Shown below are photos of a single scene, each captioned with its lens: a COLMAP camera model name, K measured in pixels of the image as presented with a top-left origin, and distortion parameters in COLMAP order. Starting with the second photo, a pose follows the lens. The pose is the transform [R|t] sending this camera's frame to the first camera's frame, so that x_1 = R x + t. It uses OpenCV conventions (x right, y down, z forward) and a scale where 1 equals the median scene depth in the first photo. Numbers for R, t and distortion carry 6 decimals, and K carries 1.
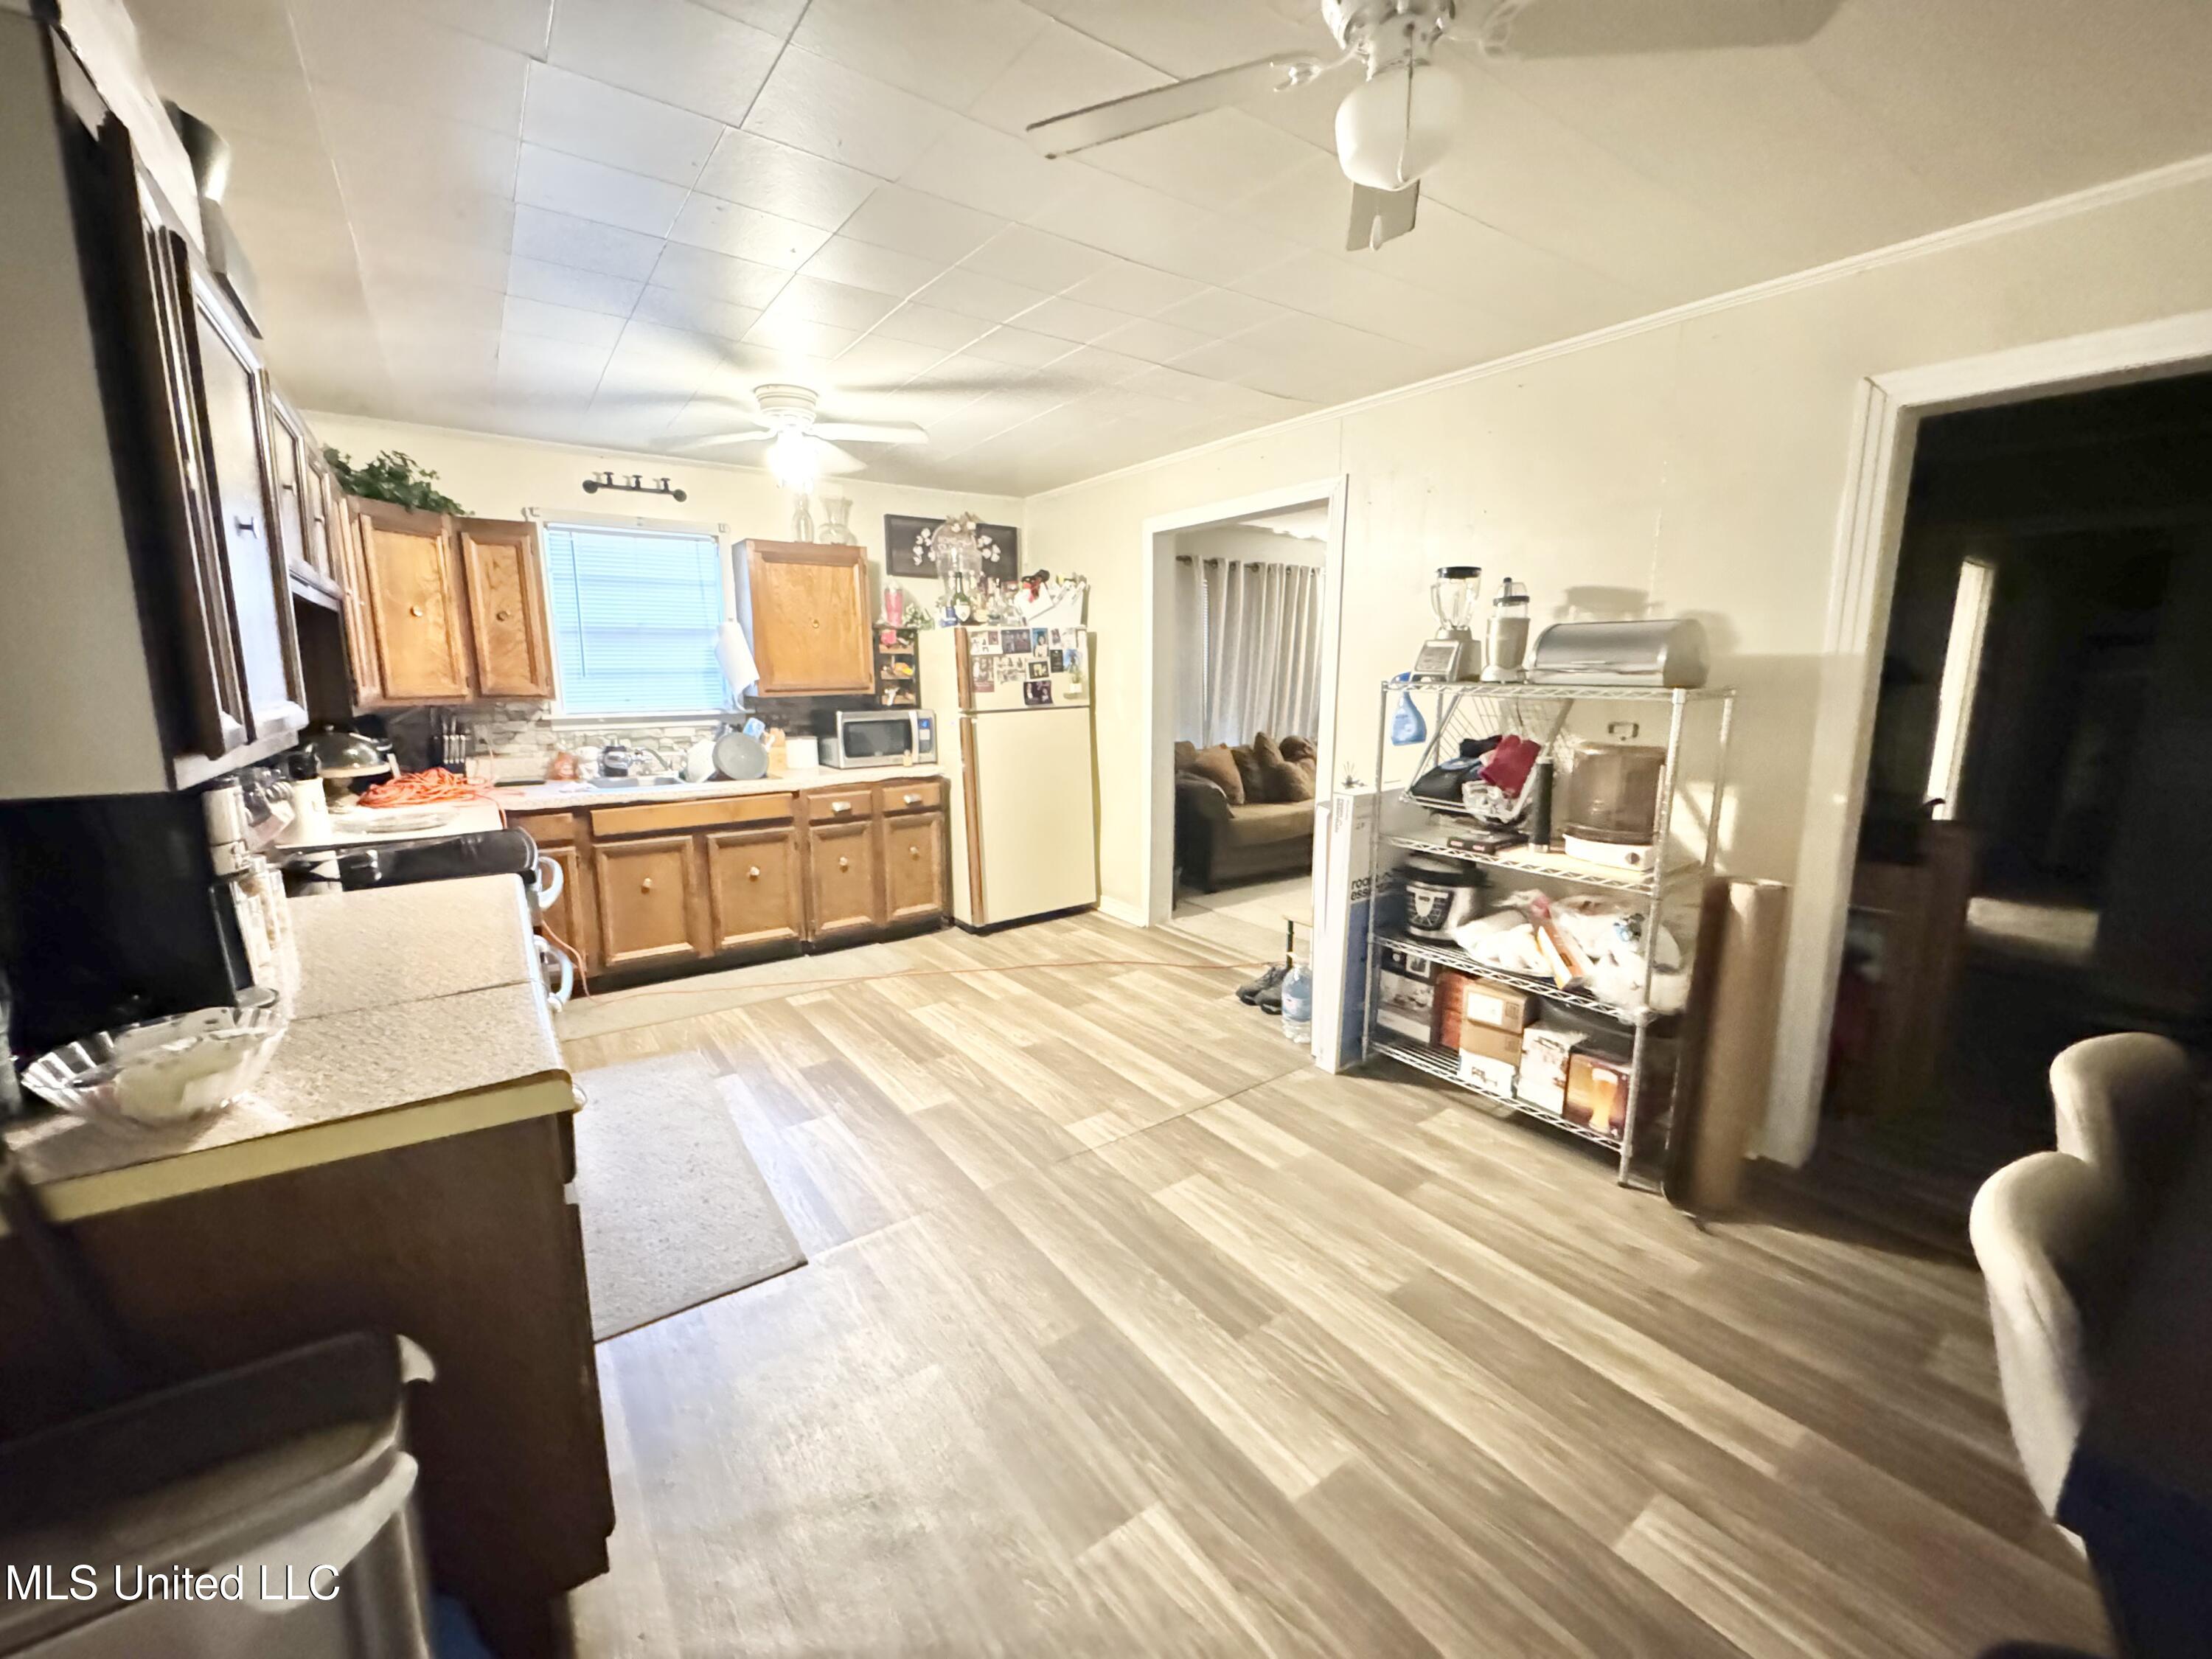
lens RADIAL K [[884.3, 0, 1106.0], [0, 884.3, 829.5], [0, 0, 1]] dist [-0.000602, 0.000132]
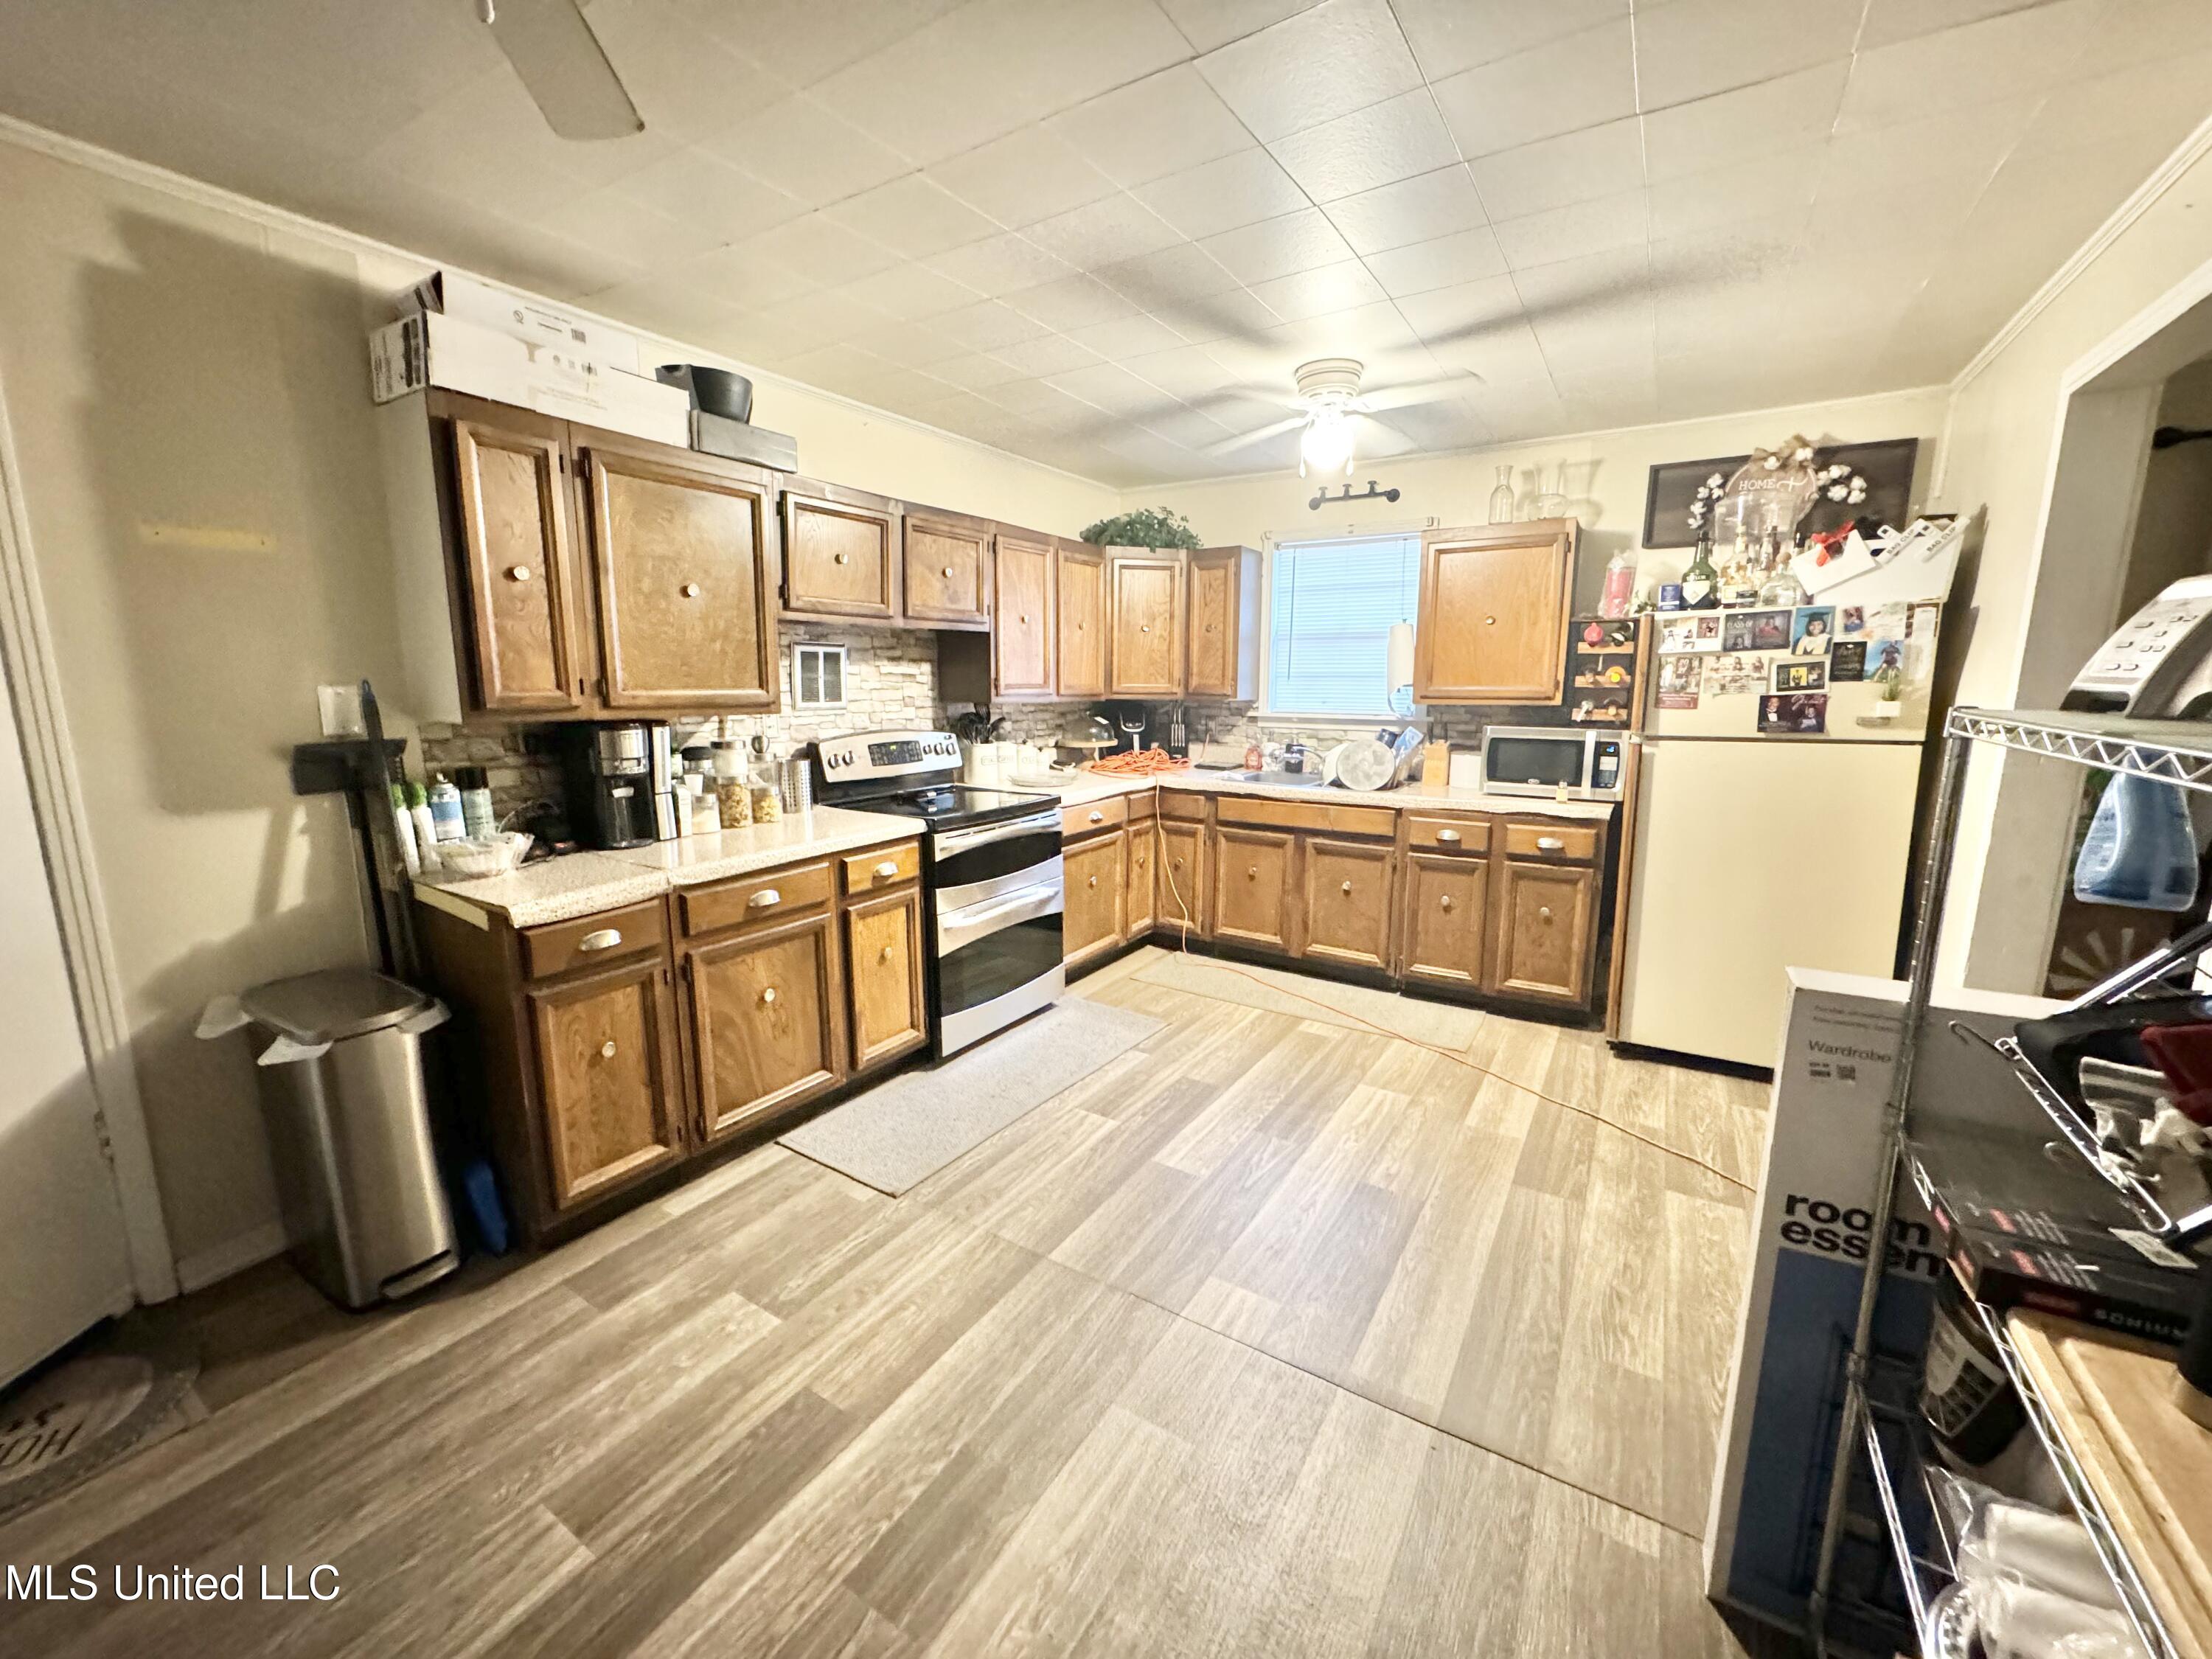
lens RADIAL K [[884.3, 0, 1106.0], [0, 884.3, 829.5], [0, 0, 1]] dist [-0.000602, 0.000132]
pose [[0.367791, 0.164693, -0.915208, 0.338204], [-0.171984, 0.979260, 0.107104, -0.063339], [0.913866, 0.118009, 0.388488, 0.355945]]
